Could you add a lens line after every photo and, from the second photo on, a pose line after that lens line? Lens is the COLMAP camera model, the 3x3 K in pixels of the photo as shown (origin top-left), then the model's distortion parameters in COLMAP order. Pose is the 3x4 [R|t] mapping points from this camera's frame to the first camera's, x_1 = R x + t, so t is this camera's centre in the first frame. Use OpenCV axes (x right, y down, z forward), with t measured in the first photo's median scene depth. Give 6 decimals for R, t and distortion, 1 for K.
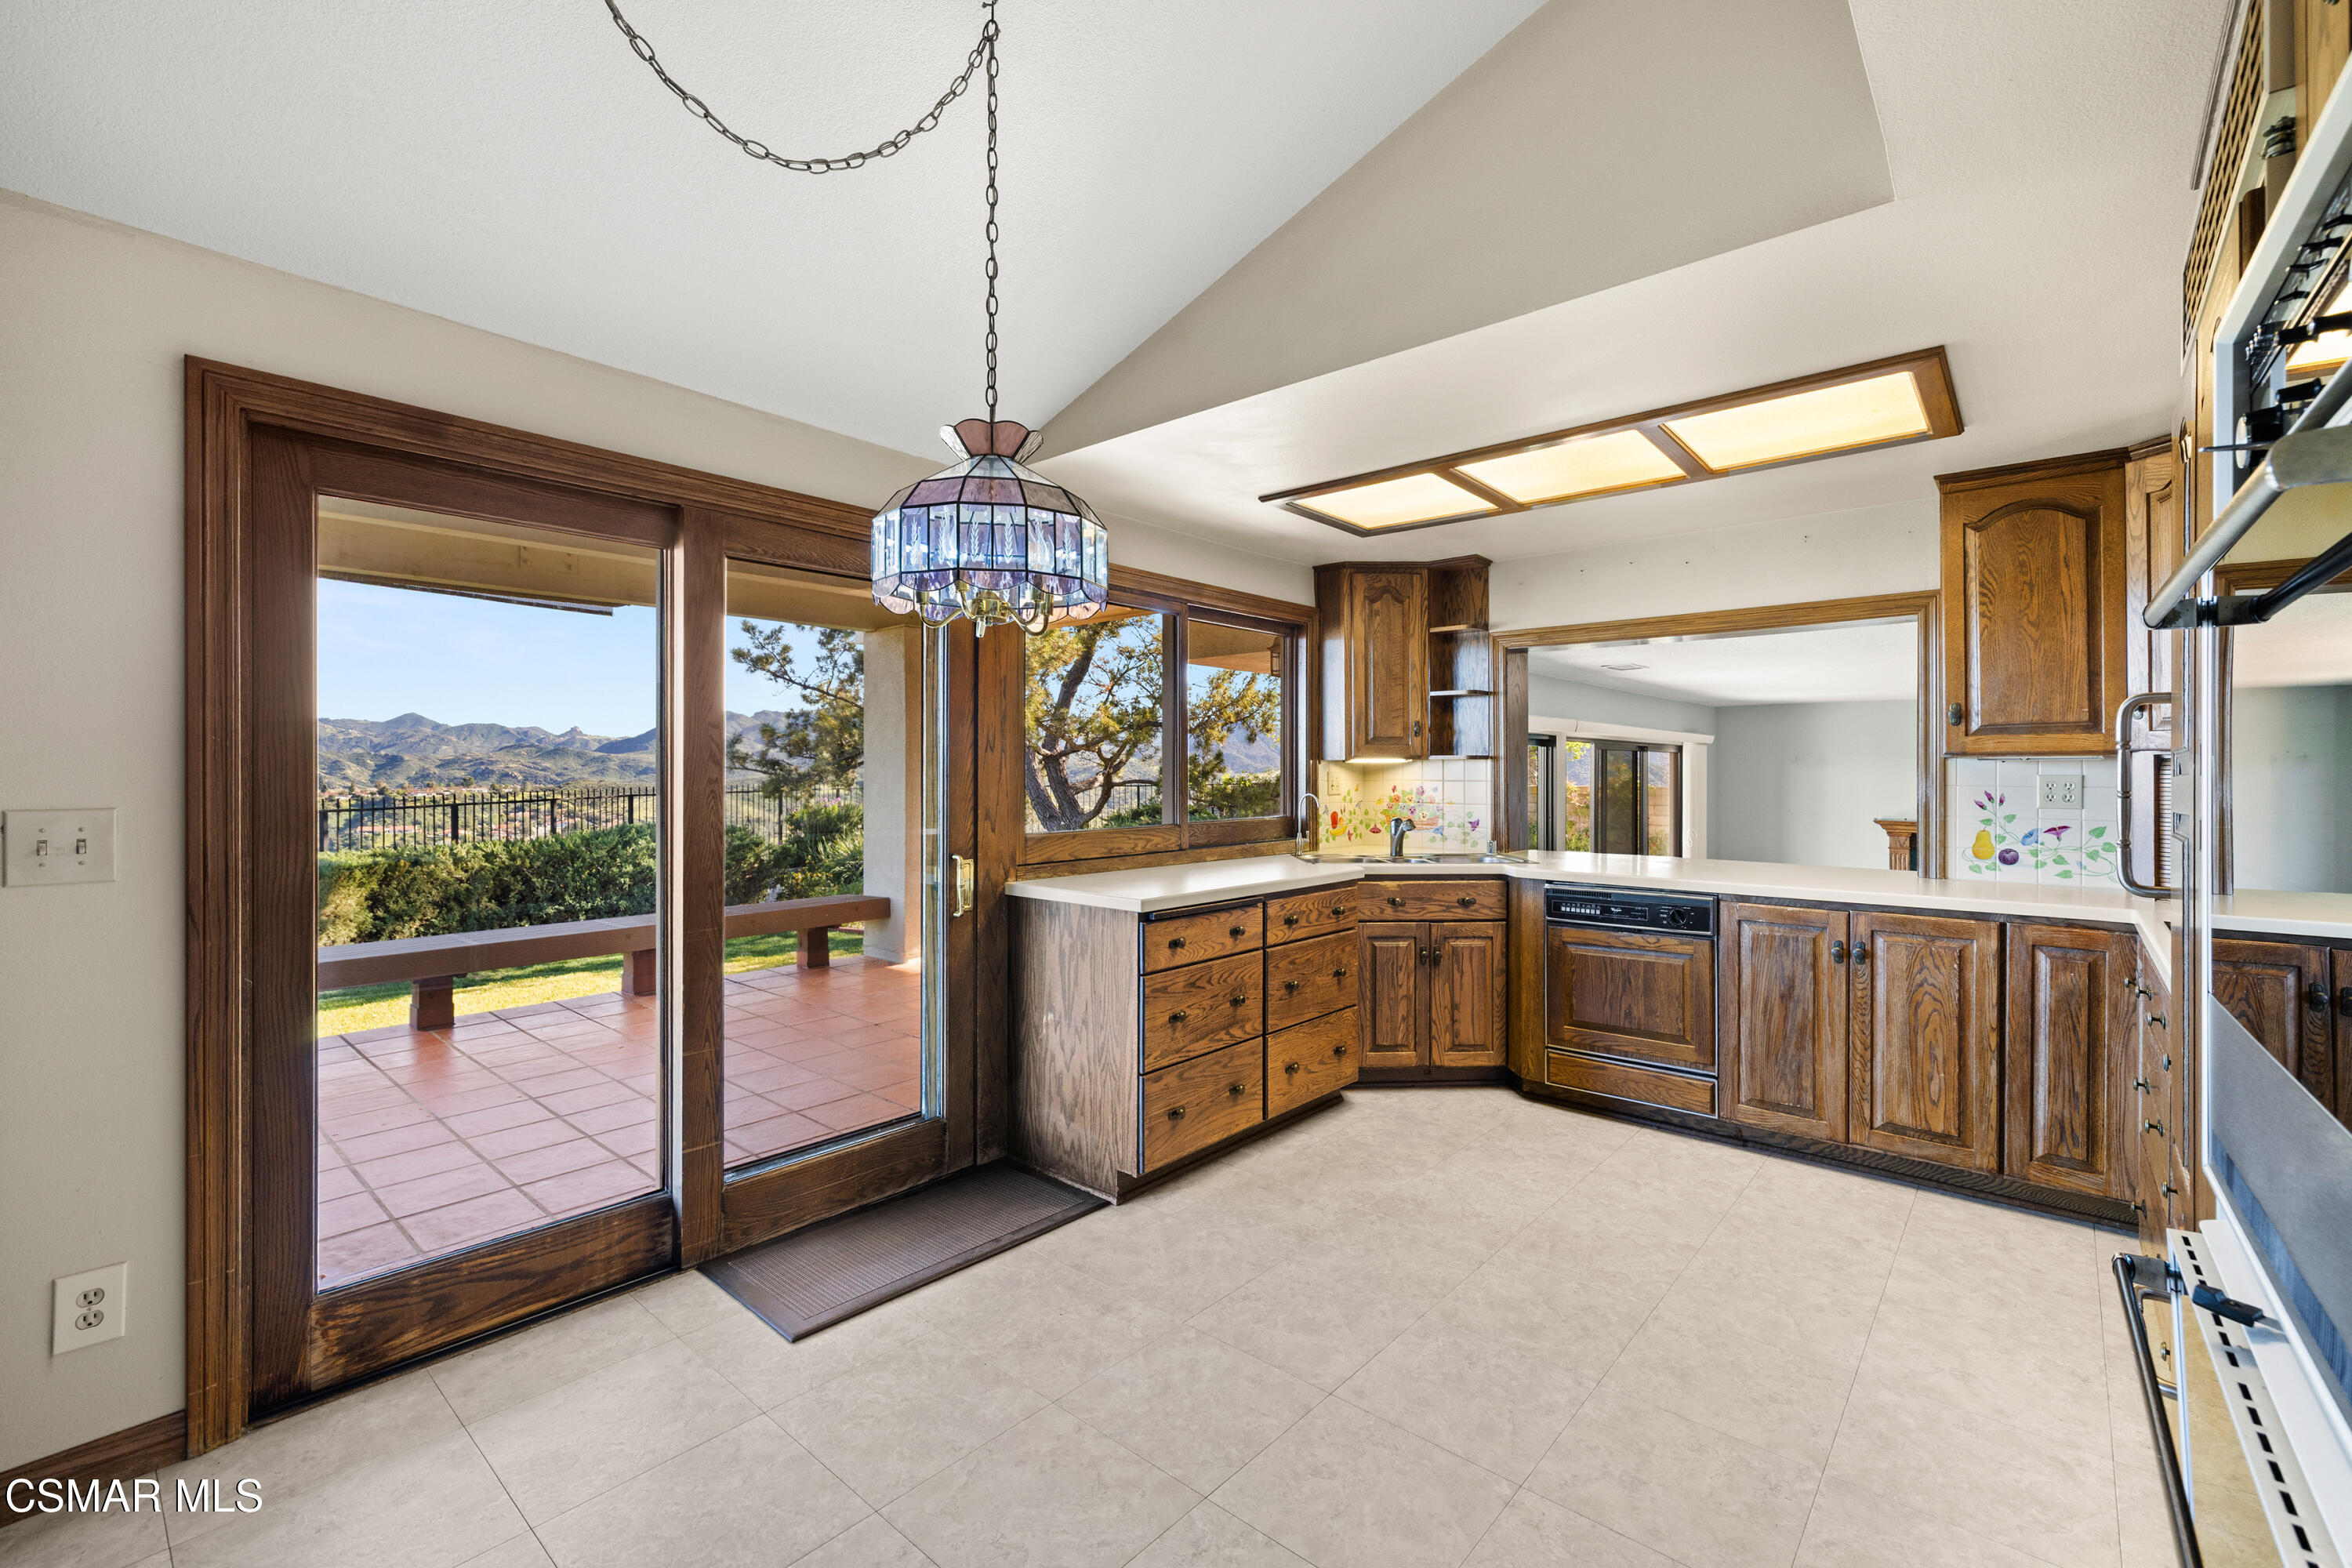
lens RADIAL K [[988.7, 0, 1181.9], [0, 988.7, 773.3], [0, 0, 1]] dist [-0.004515, -0.000077]
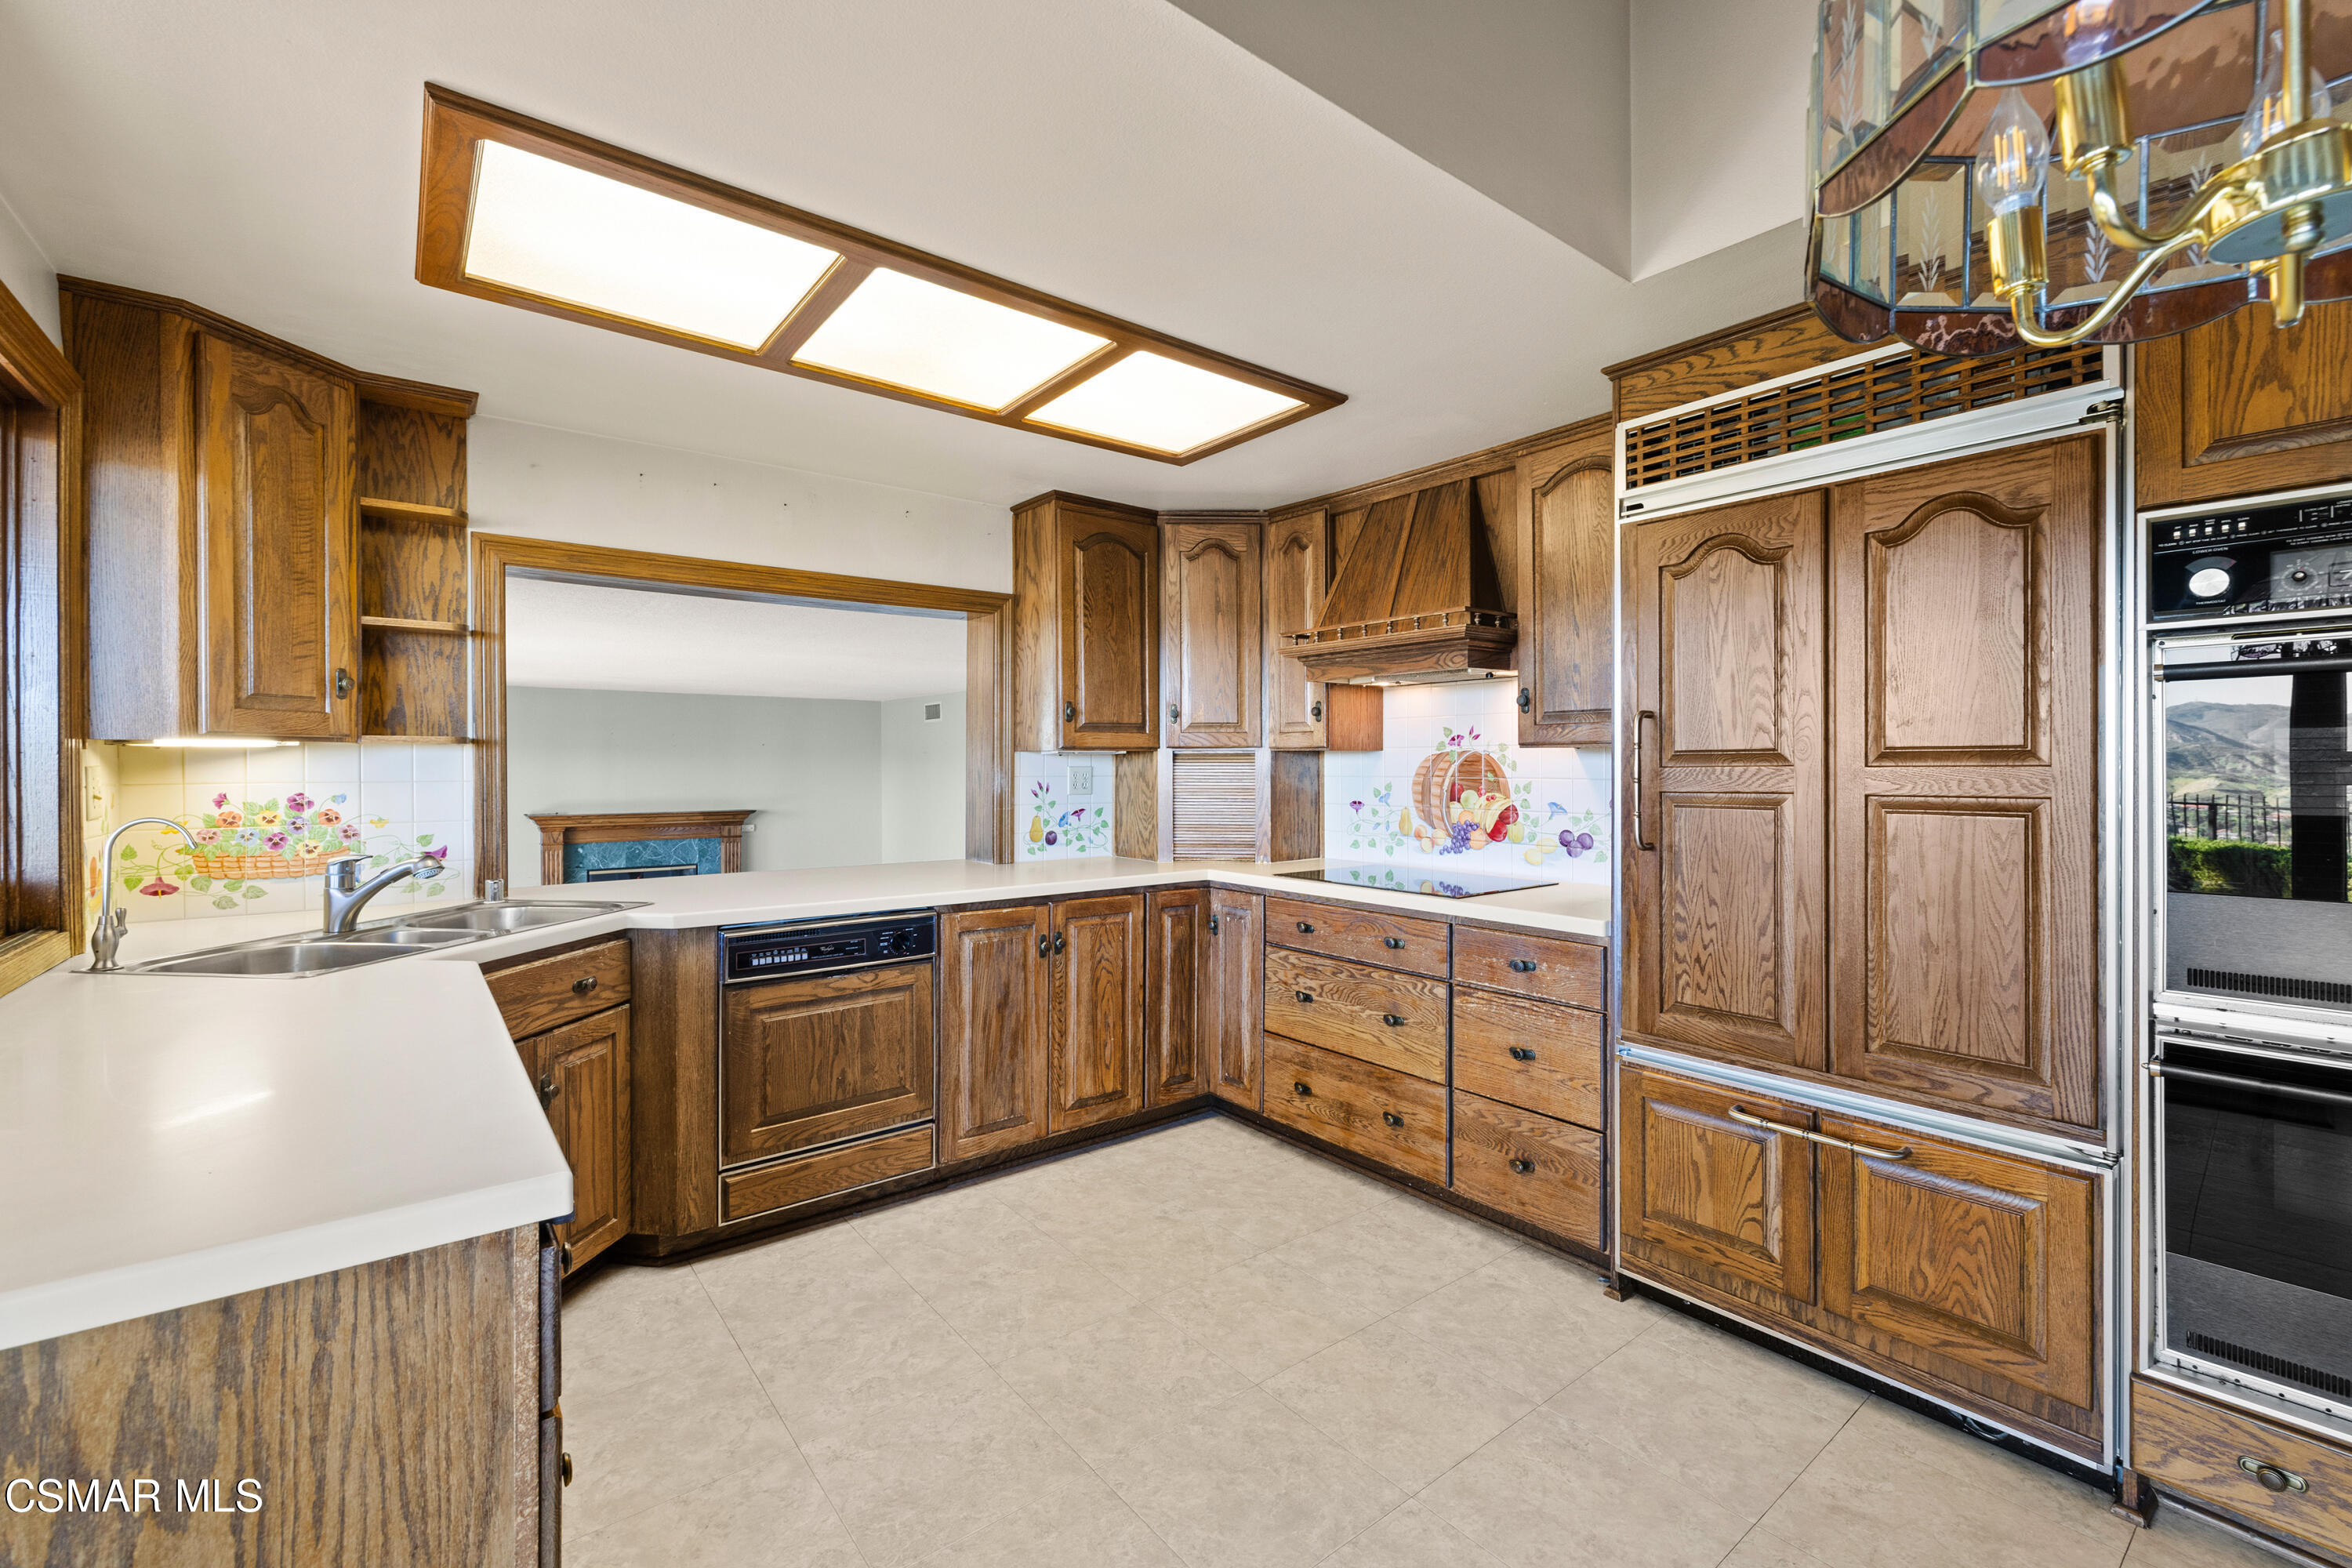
lens RADIAL K [[988.7, 0, 1183.2], [0, 988.7, 772.6], [0, 0, 1]] dist [-0.004515, -0.000077]
pose [[0.183908, -0.010039, 0.982892, -0.268341], [0.002660, 0.999949, 0.009716, -0.002330], [-0.982940, 0.000827, 0.183925, 0.647149]]
